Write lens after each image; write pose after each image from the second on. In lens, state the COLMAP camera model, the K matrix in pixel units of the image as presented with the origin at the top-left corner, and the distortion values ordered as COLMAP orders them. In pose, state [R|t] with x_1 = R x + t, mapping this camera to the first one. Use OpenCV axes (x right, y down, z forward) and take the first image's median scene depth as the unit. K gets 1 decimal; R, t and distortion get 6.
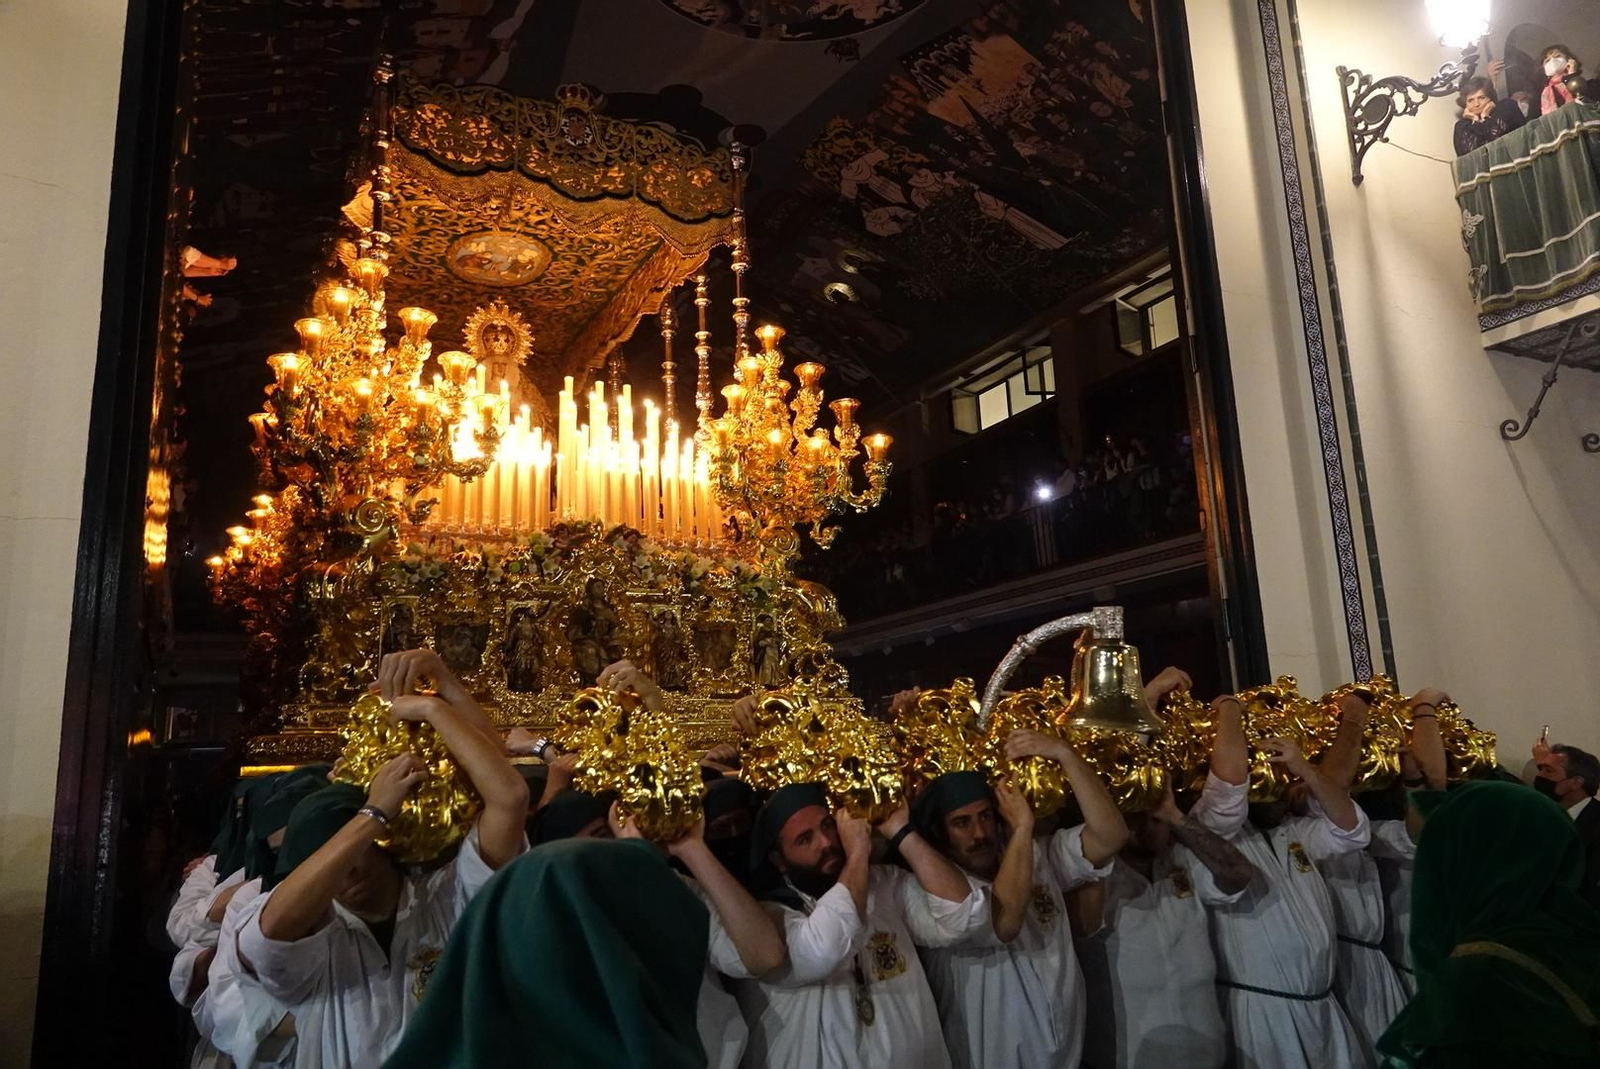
lens RADIAL K [[1122.4, 0, 800.0], [0, 1122.4, 534.5], [0, 0, 1]] dist [-0.002417, 0.002105]
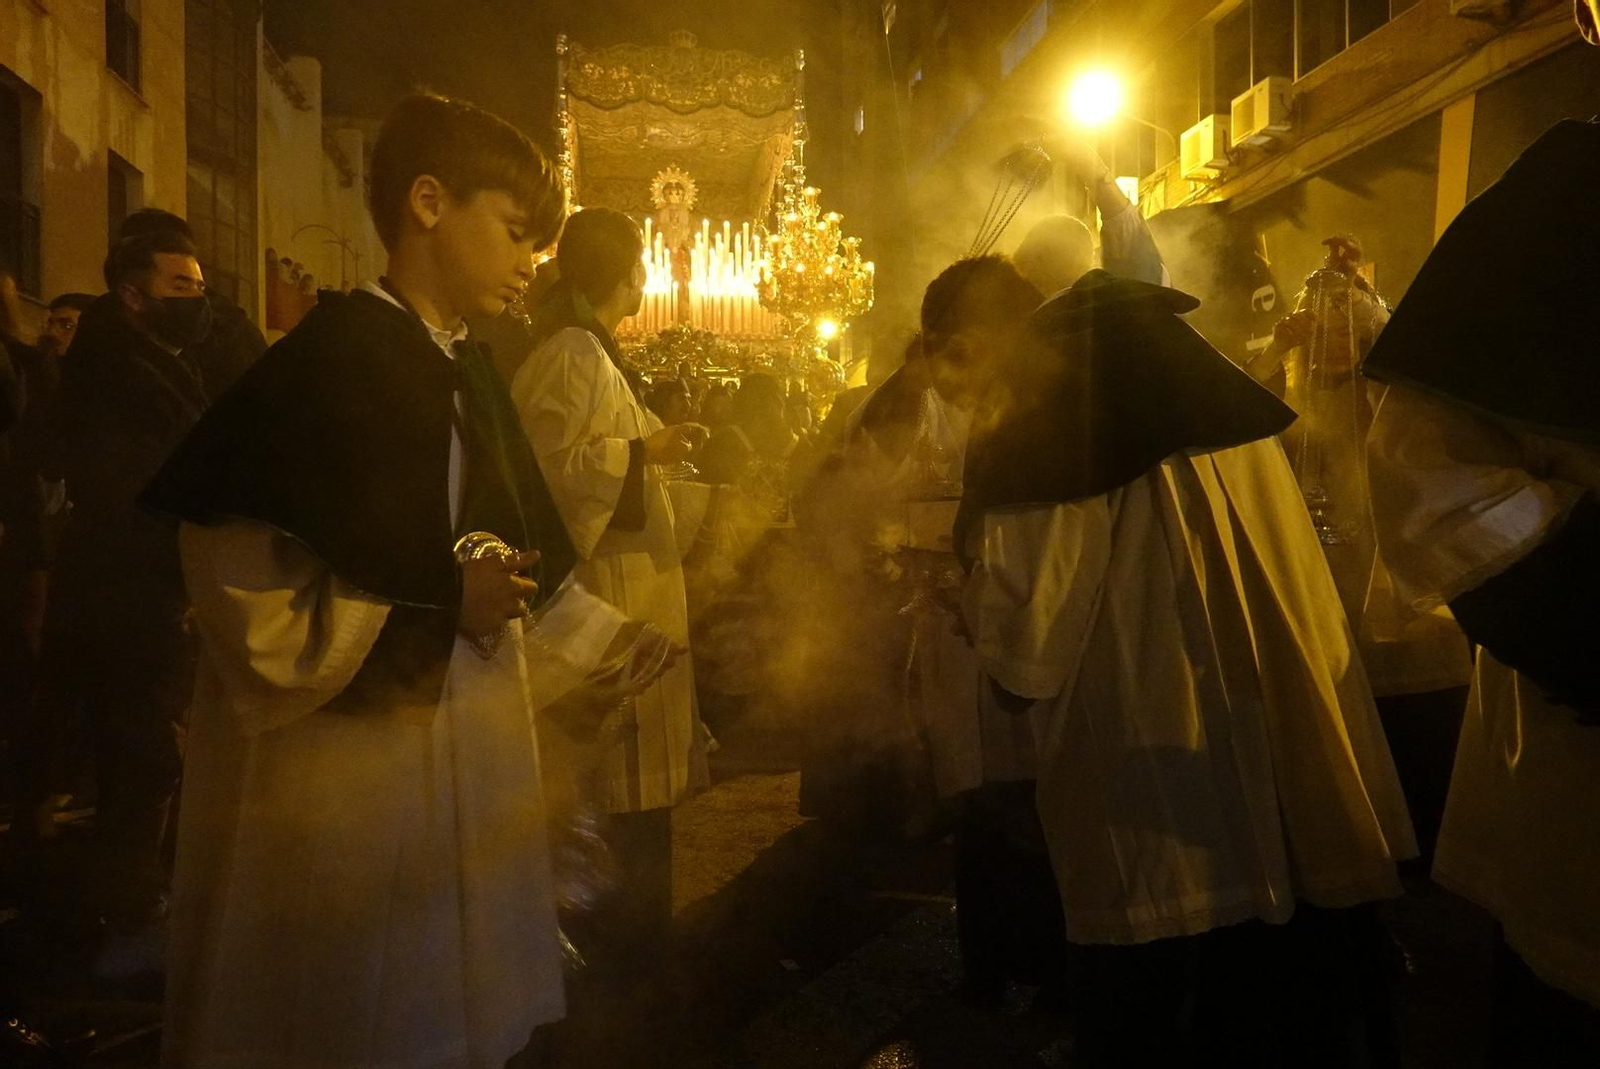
lens RADIAL K [[1112.3, 0, 790.5], [0, 1112.3, 531.6], [0, 0, 1]] dist [0.001391, -0.002372]
pose [[0.941074, 0.040674, -0.335745, 0.470323], [0.034657, 0.975917, 0.215370, -0.058316], [0.336420, -0.214315, 0.917001, -0.475071]]
